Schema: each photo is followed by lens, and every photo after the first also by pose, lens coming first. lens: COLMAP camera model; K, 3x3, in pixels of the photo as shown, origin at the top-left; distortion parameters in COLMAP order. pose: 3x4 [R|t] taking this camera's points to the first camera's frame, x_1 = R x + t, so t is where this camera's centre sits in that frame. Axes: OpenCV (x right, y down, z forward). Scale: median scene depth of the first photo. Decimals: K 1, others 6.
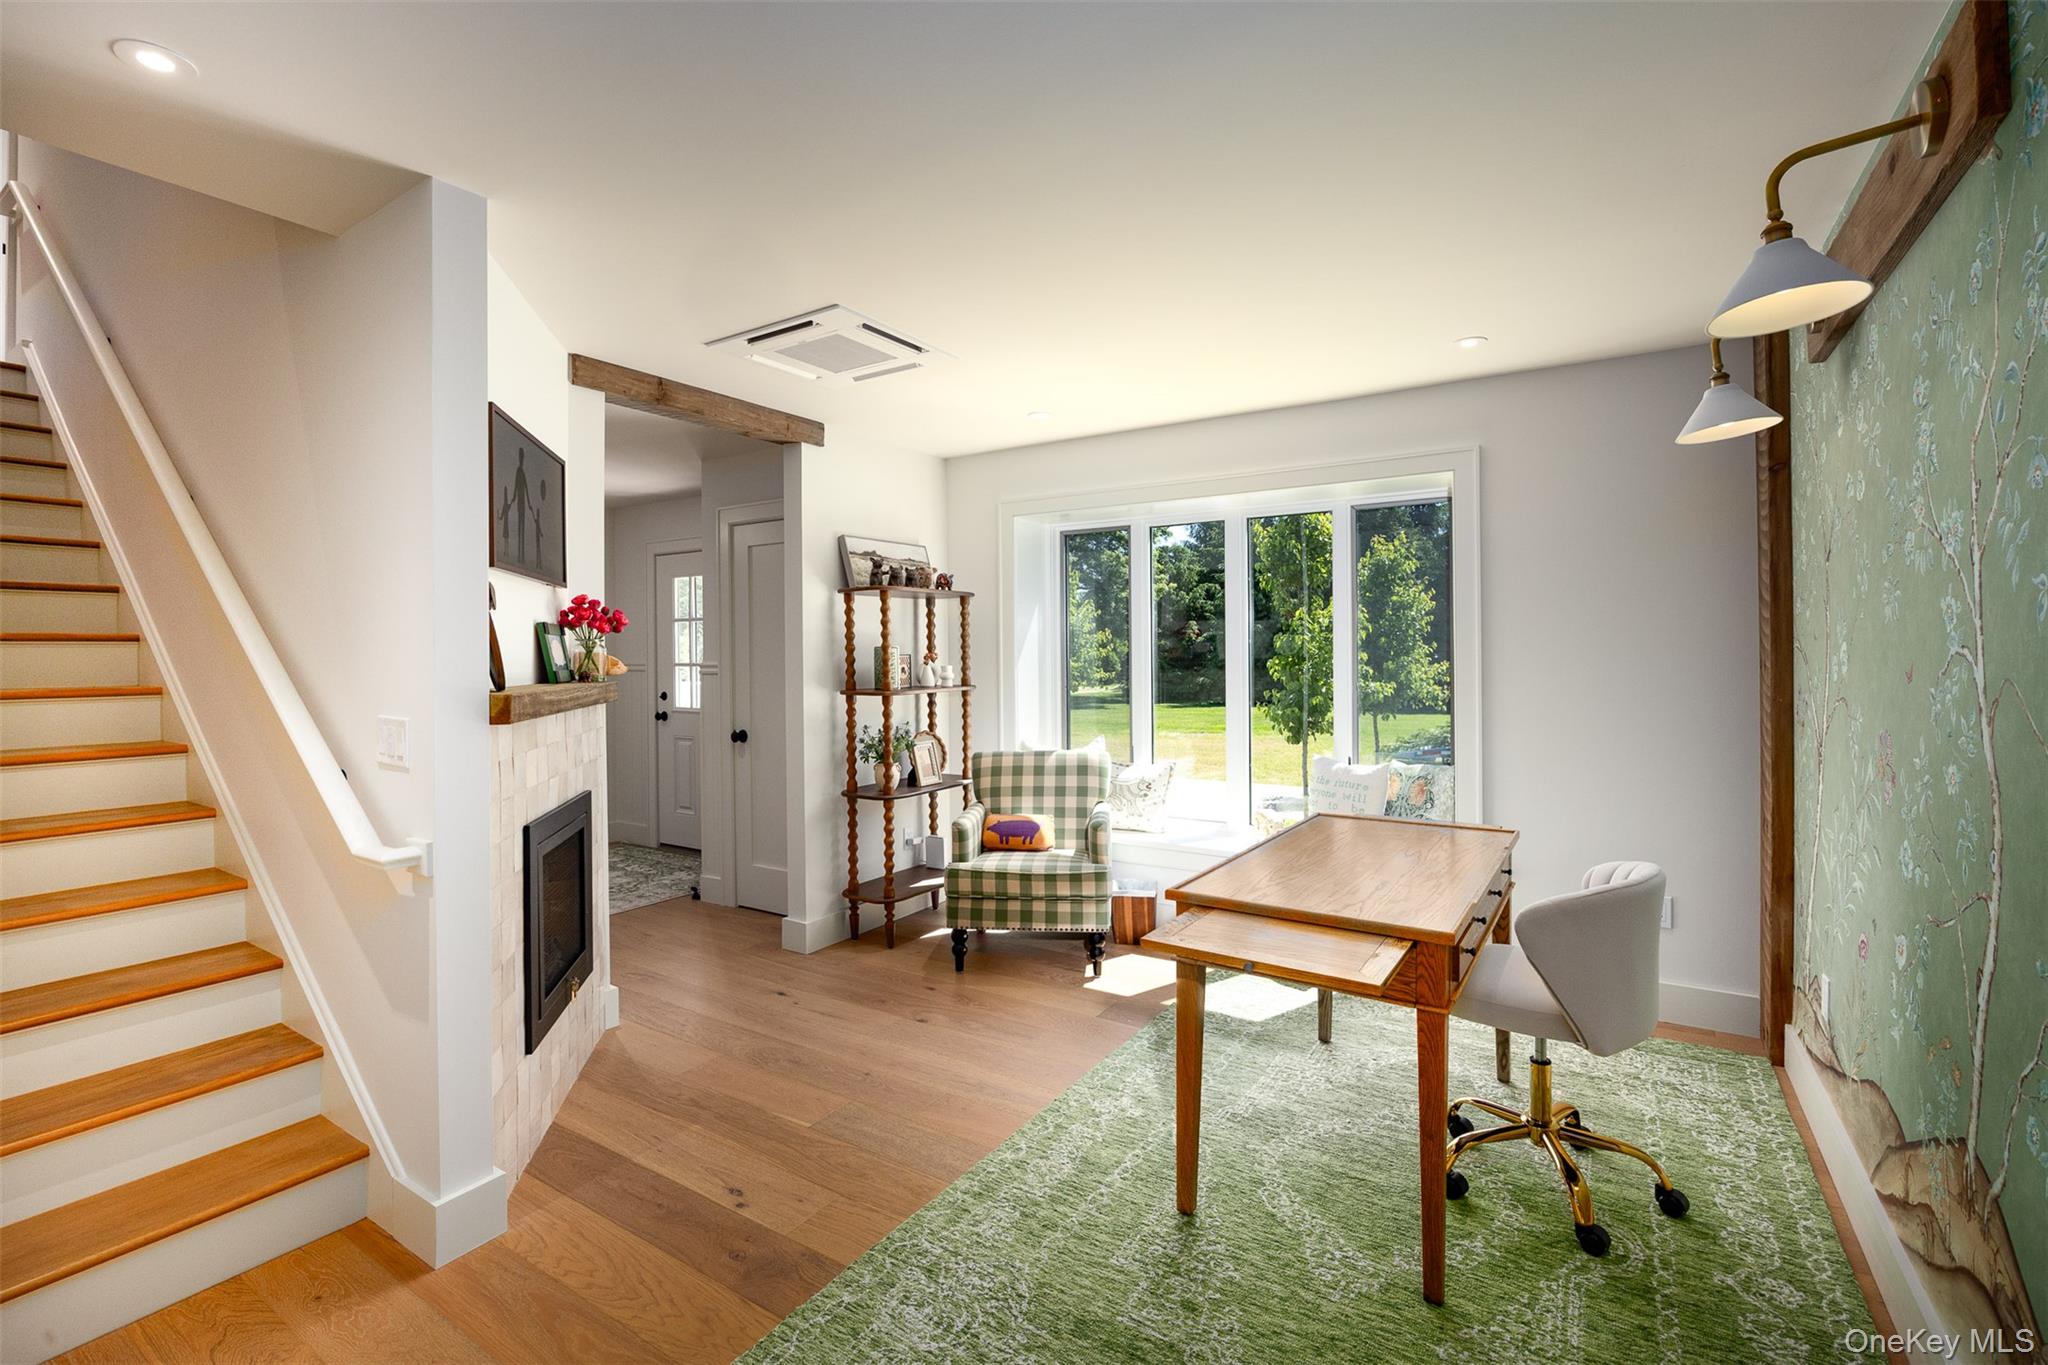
lens RADIAL K [[904.9, 0, 1022.0], [0, 904.9, 654.3], [0, 0, 1]] dist [-0.000410, -0.000092]
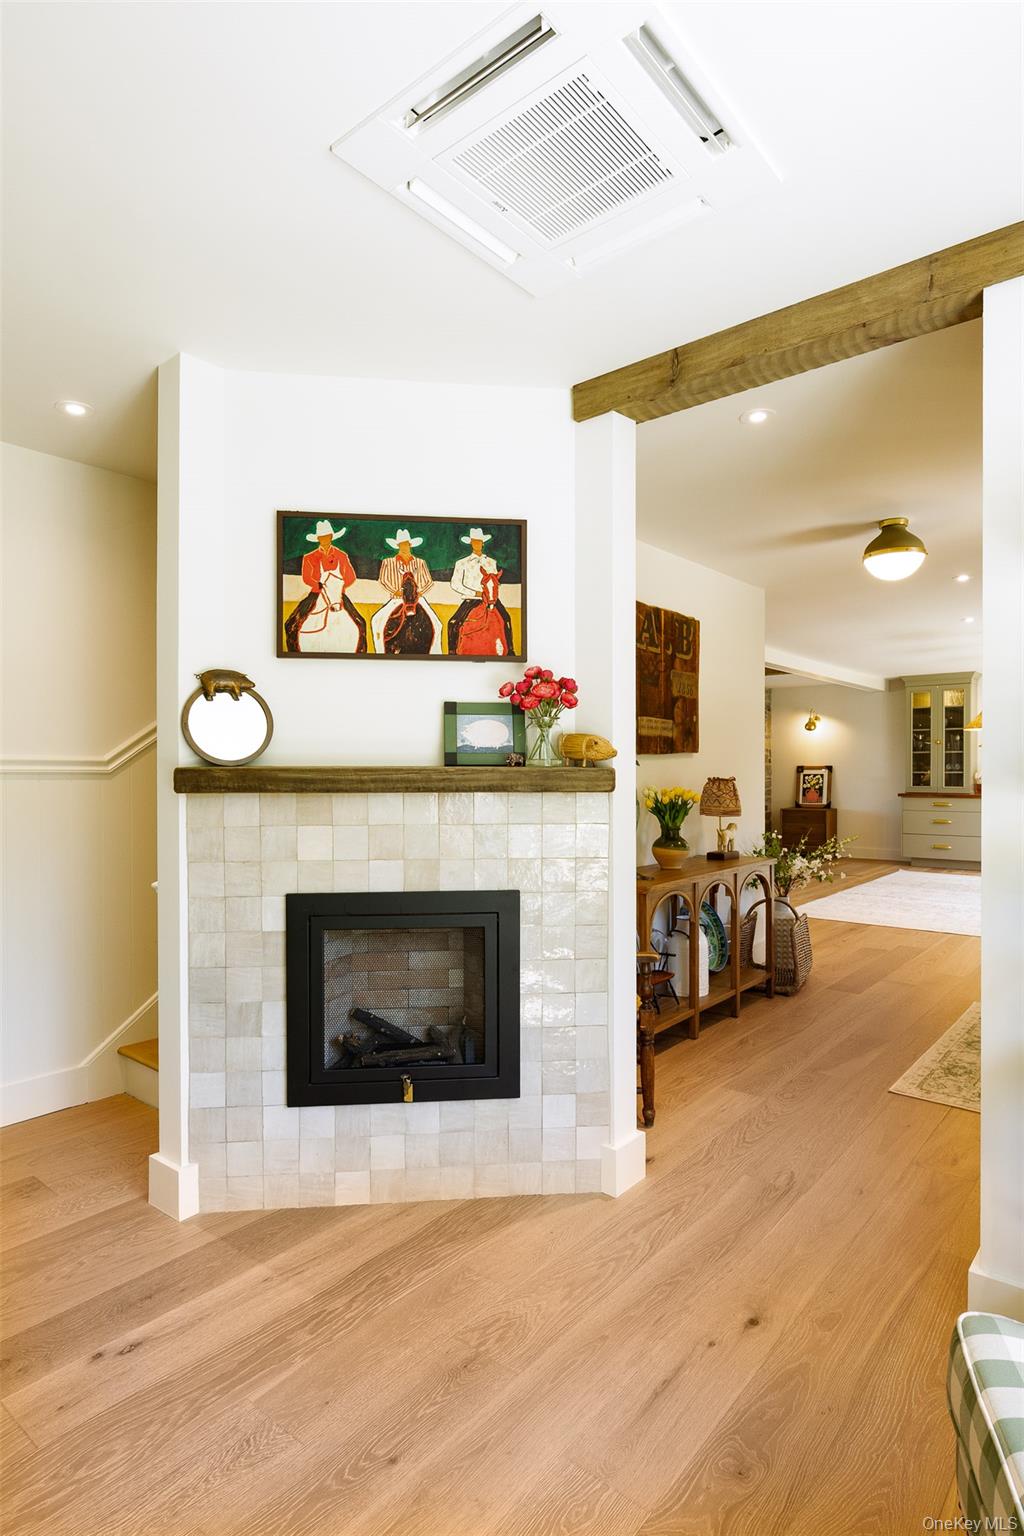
lens RADIAL K [[840.7, 0, 512.0], [0, 840.7, 768.0], [0, 0, 1]] dist [0.002957, 0.000167]
pose [[-0.110405, 0.010426, -0.993832, 0.341518], [0.004812, 0.999939, 0.009955, 0.025369], [0.993875, -0.003684, -0.110448, 1.133340]]
